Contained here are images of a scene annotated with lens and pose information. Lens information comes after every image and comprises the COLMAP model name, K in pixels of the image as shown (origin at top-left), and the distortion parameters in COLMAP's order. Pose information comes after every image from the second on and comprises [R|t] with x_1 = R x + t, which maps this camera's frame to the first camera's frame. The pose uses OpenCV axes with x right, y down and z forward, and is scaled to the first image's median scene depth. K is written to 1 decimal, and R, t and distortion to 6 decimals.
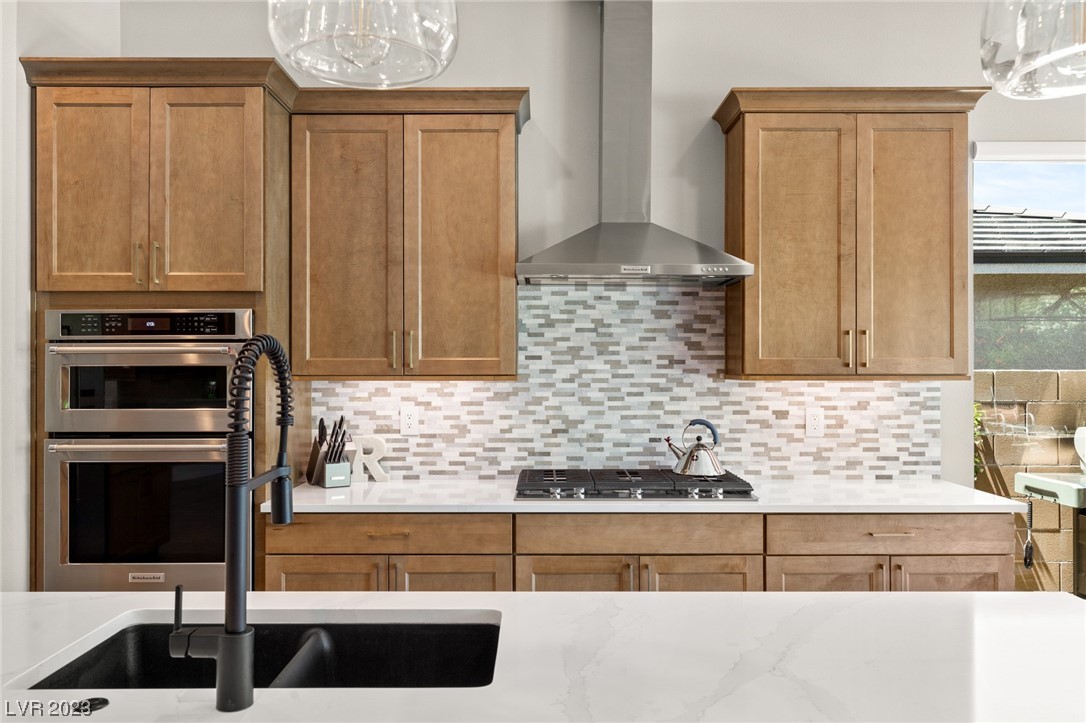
lens RADIAL K [[804.4, 0, 542.5], [0, 804.4, 361.8], [0, 0, 1]] dist [0.006855, -0.001472]
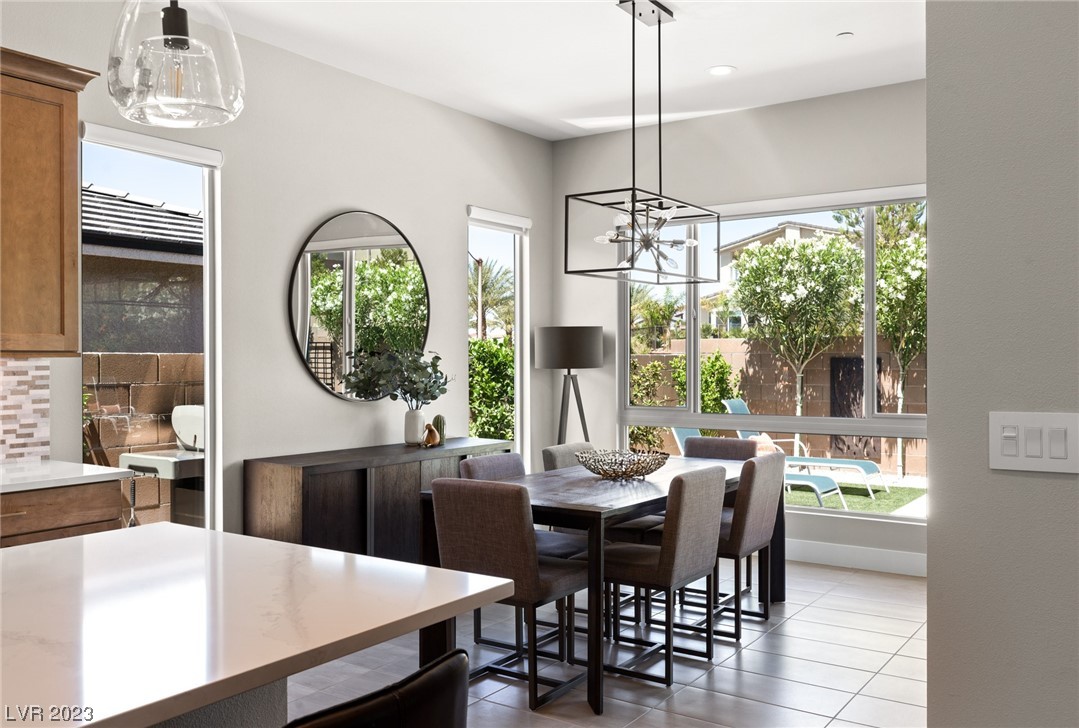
lens RADIAL K [[916.3, 0, 534.1], [0, 916.3, 365.5], [0, 0, 1]] dist [-0.011689, 0.014167]
pose [[0.573511, -0.006044, 0.819176, -0.077826], [-0.004277, 0.999937, 0.010372, 0.017305], [-0.819187, -0.009452, 0.573449, -0.118187]]
